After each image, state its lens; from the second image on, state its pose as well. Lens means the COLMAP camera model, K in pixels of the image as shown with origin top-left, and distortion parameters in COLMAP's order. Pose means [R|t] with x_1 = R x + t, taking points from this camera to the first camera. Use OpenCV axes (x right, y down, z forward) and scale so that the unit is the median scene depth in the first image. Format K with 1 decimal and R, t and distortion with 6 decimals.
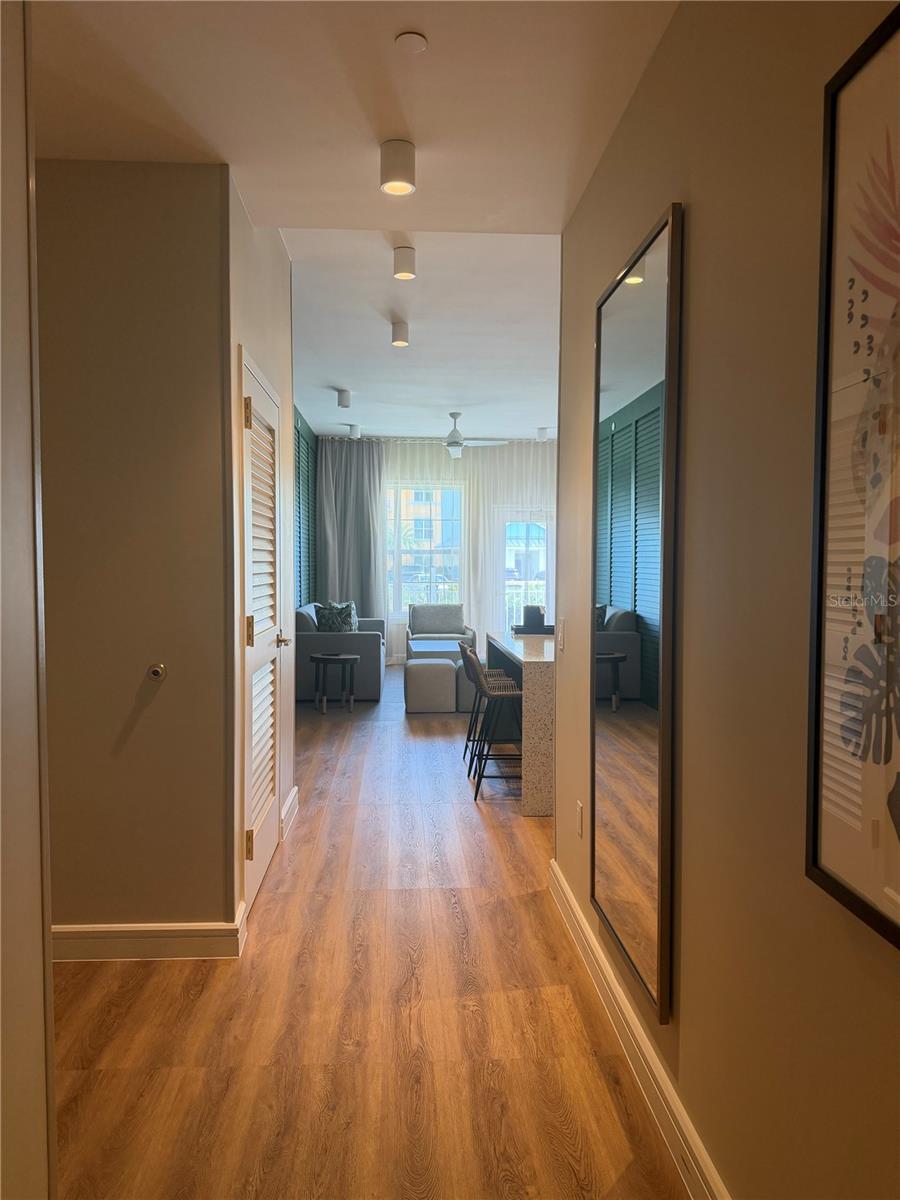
lens RADIAL K [[832.0, 0, 453.4], [0, 832.0, 607.0], [0, 0, 1]] dist [0.124209, -0.210097]
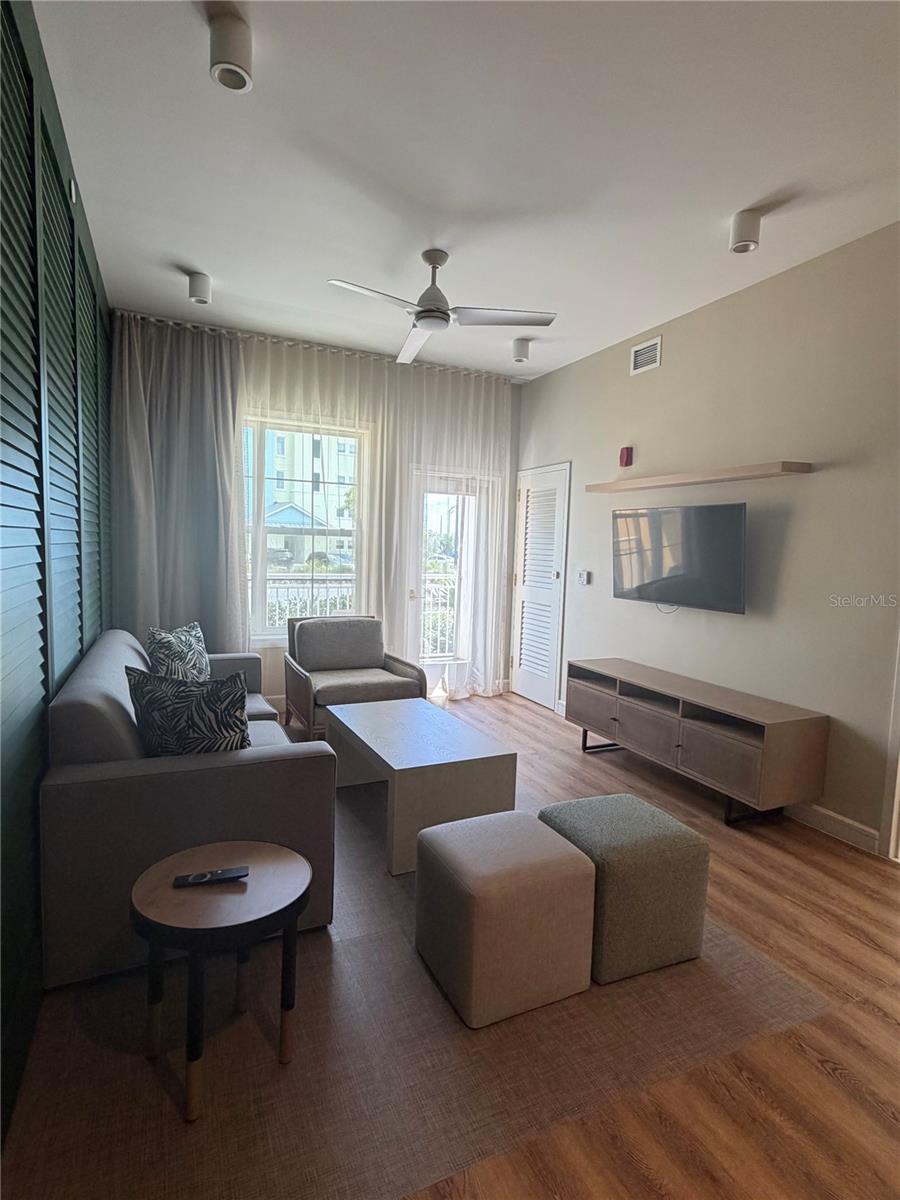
lens RADIAL K [[616.3, 0, 452.4], [0, 616.3, 601.4], [0, 0, 1]] dist [-0.000972, 0.000326]
pose [[0.933885, -0.003399, 0.357558, -0.101084], [-0.007602, 0.999540, 0.029359, -0.030612], [-0.357493, -0.030136, 0.933429, 0.548618]]
